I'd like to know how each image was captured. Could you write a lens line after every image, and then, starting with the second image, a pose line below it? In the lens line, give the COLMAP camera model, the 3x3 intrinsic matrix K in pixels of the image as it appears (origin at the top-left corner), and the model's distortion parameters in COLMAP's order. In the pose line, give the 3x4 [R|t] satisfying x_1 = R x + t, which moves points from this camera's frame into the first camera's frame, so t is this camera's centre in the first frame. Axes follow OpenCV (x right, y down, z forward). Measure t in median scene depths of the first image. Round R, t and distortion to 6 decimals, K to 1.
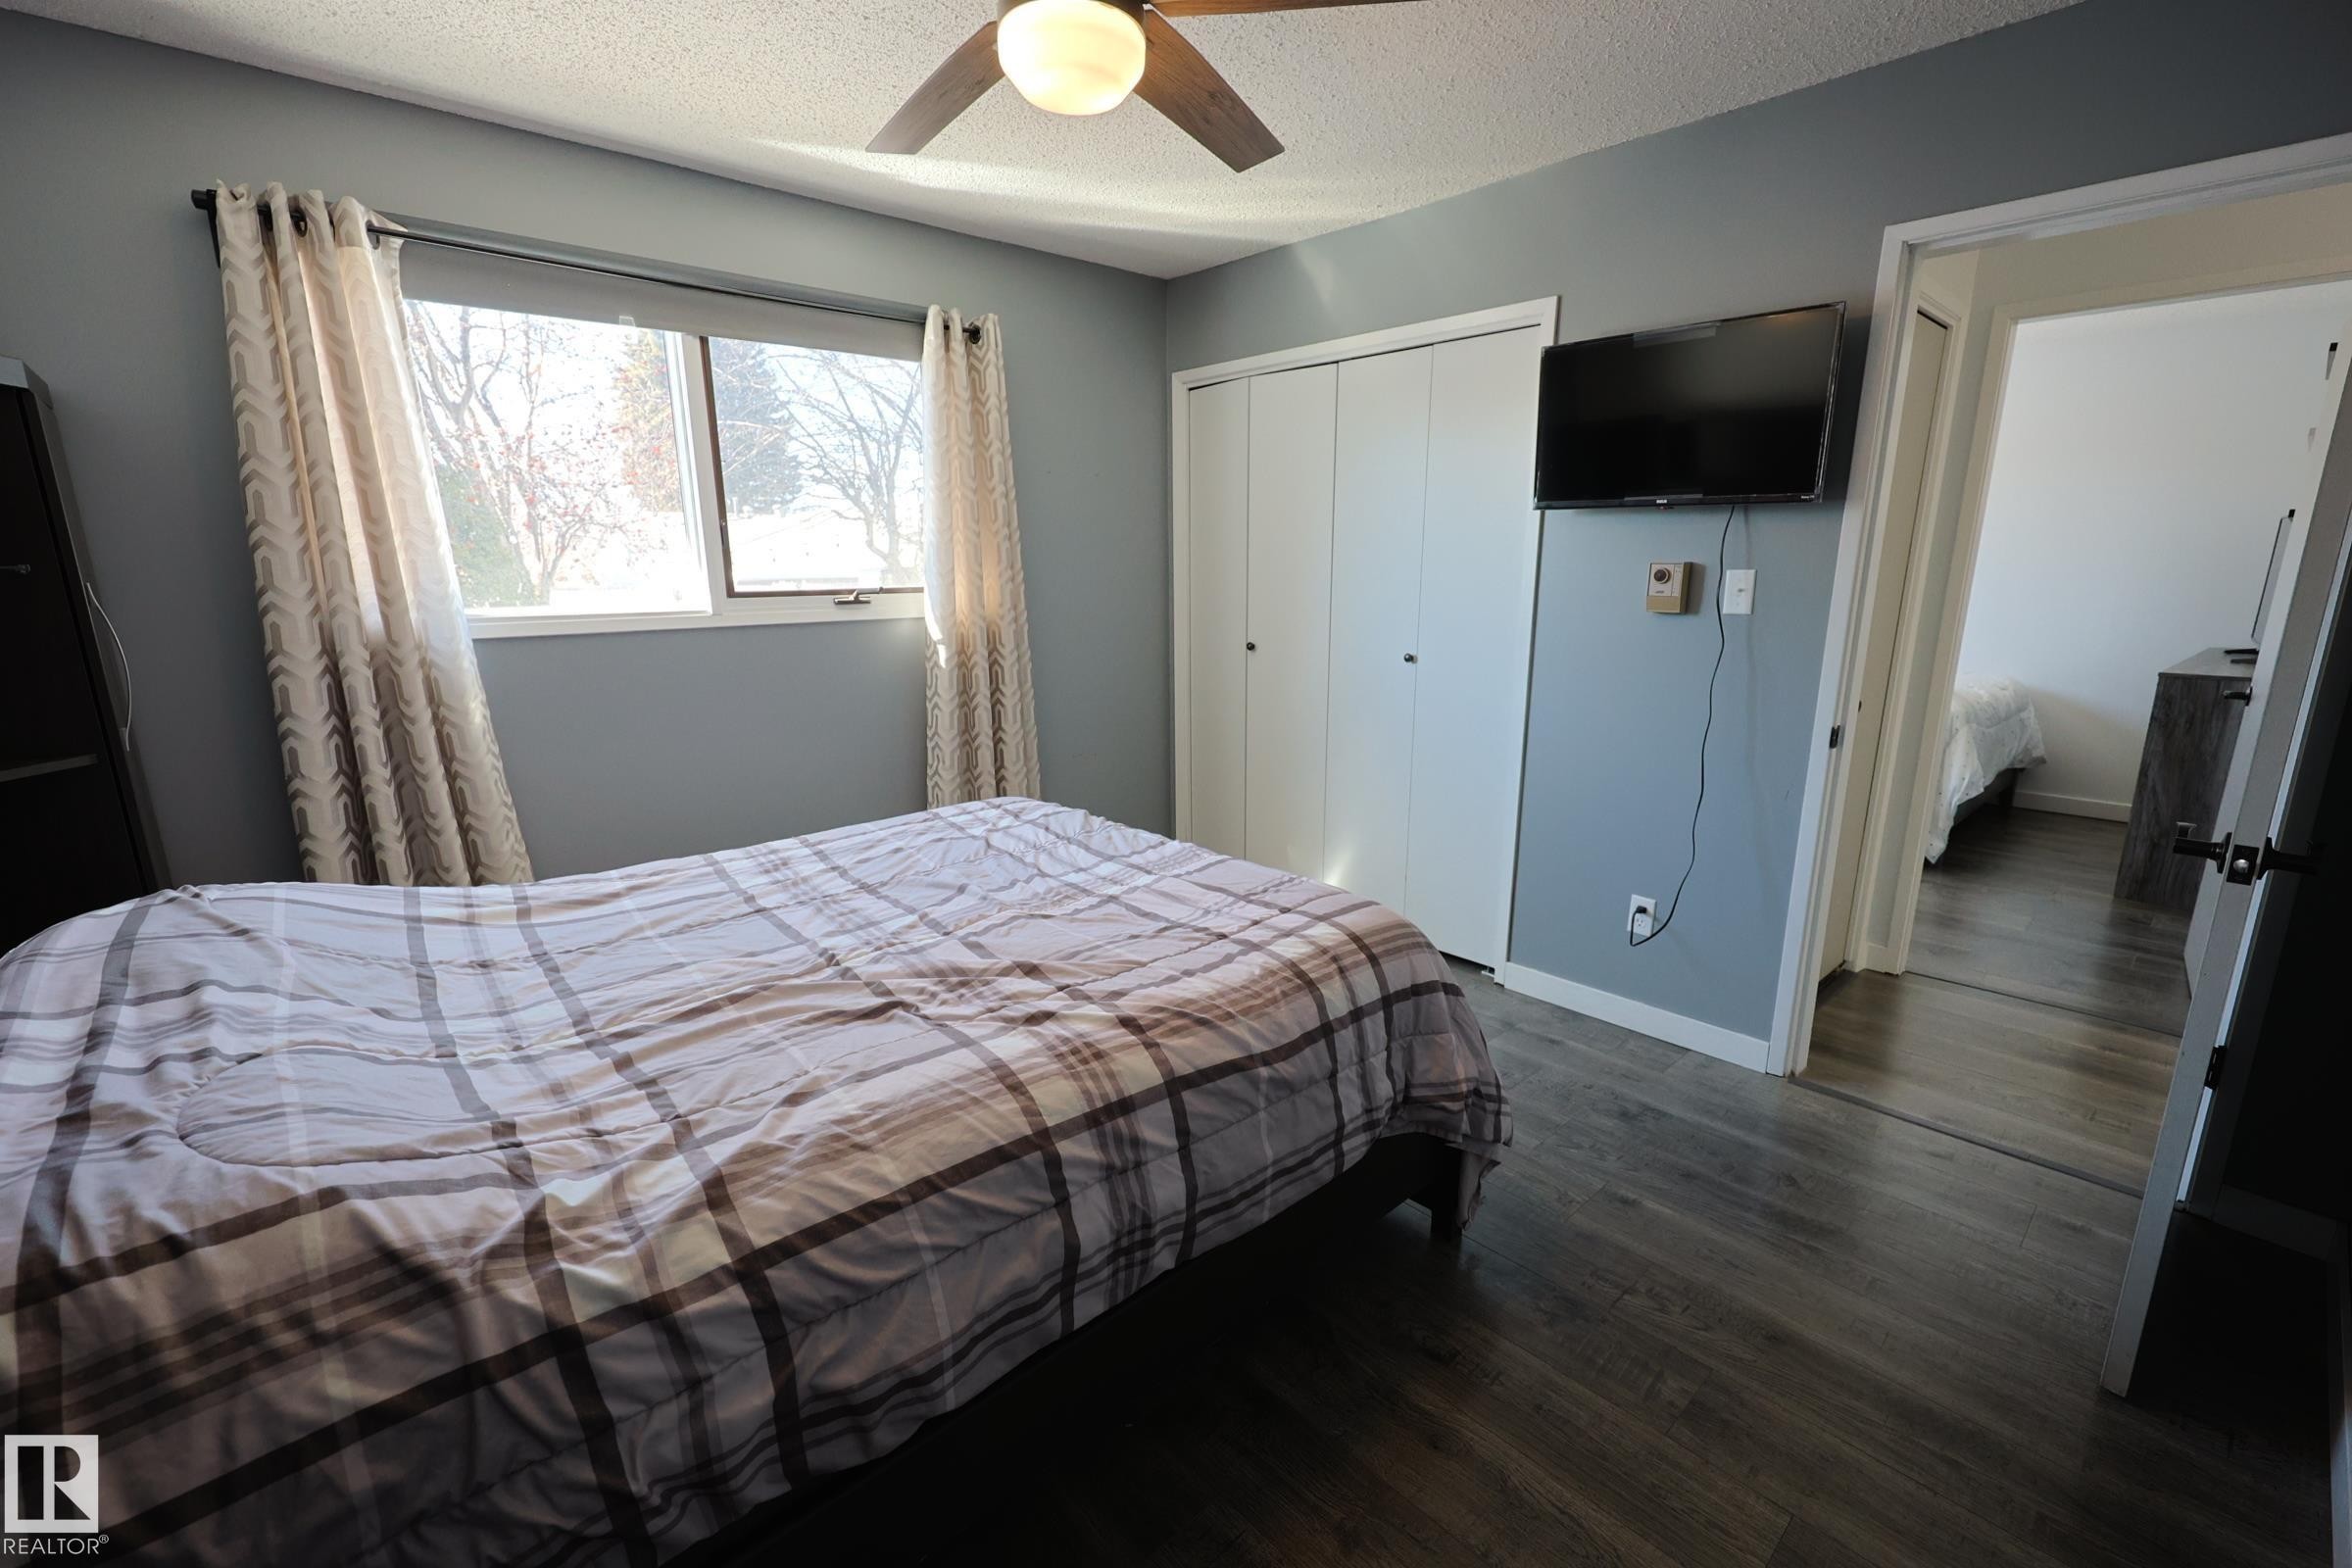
lens RADIAL K [[997.9, 0, 1183.4], [0, 997.9, 787.3], [0, 0, 1]] dist [-0.002528, -0.000544]
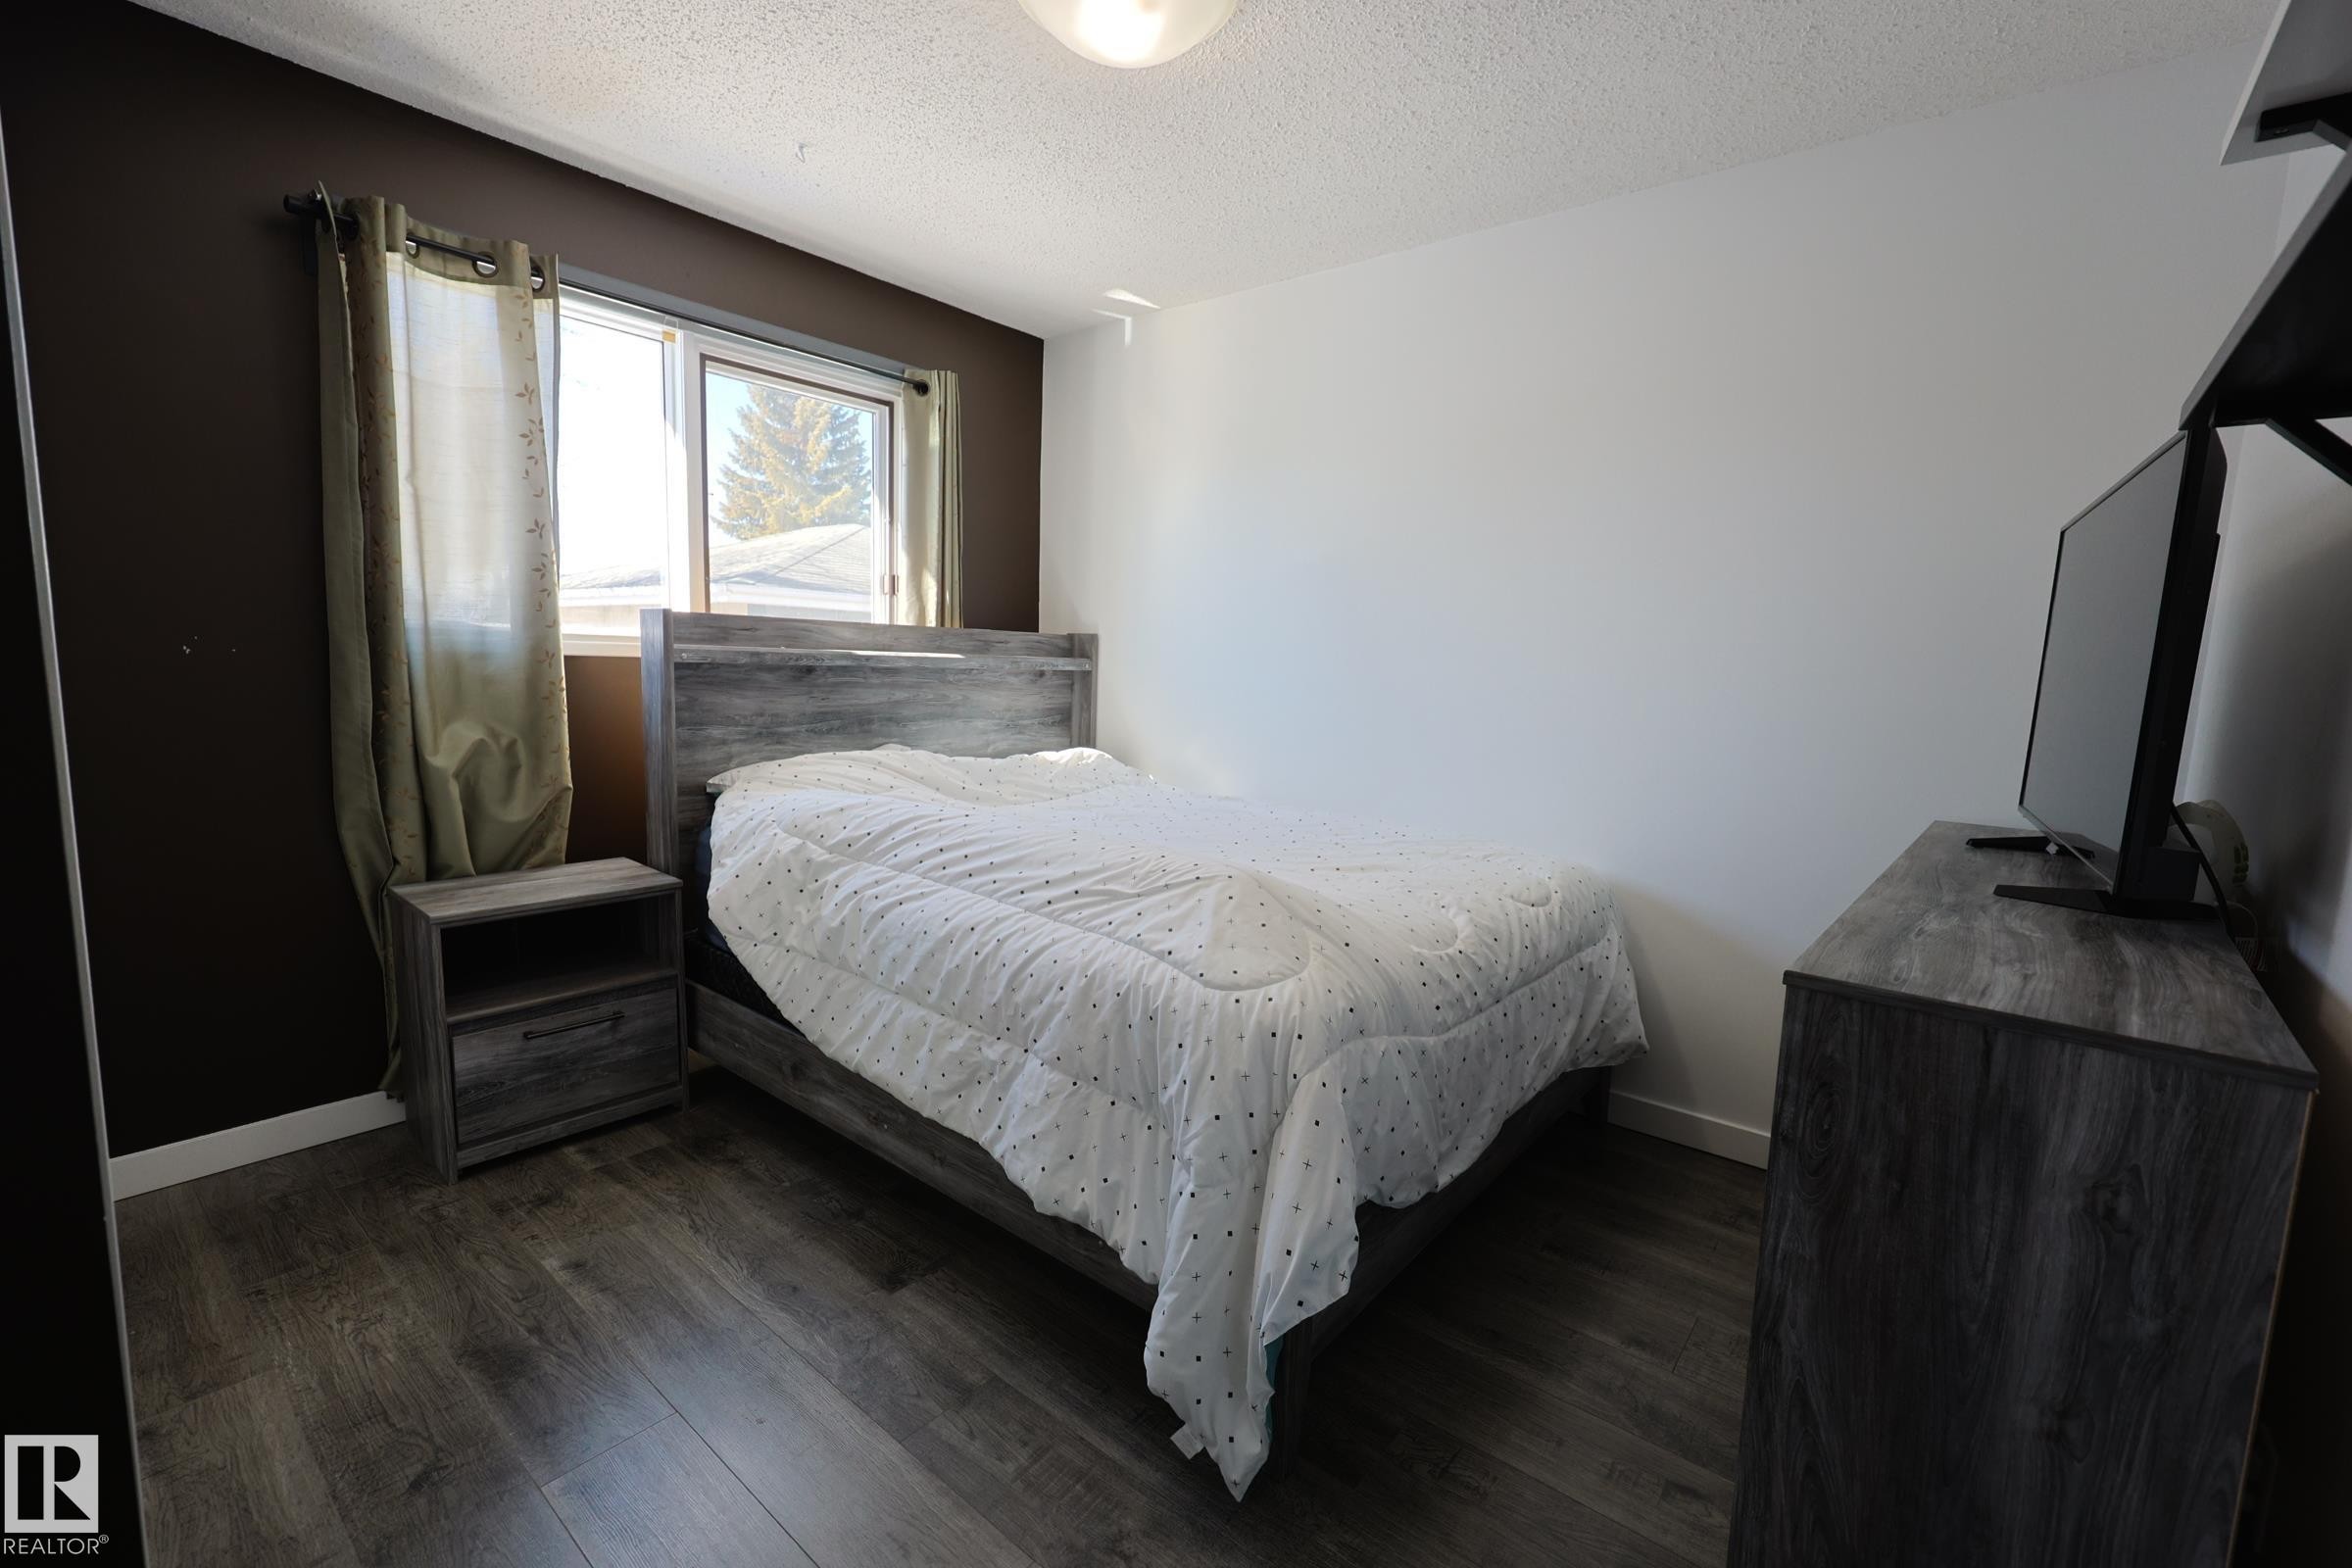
lens RADIAL K [[997.9, 0, 1183.4], [0, 997.9, 787.3], [0, 0, 1]] dist [-0.002528, -0.000544]
pose [[0.987876, 0.015664, 0.154453, 0.694640], [-0.000309, 0.995093, -0.098943, -0.122975], [-0.155245, 0.097695, 0.983033, 0.675473]]
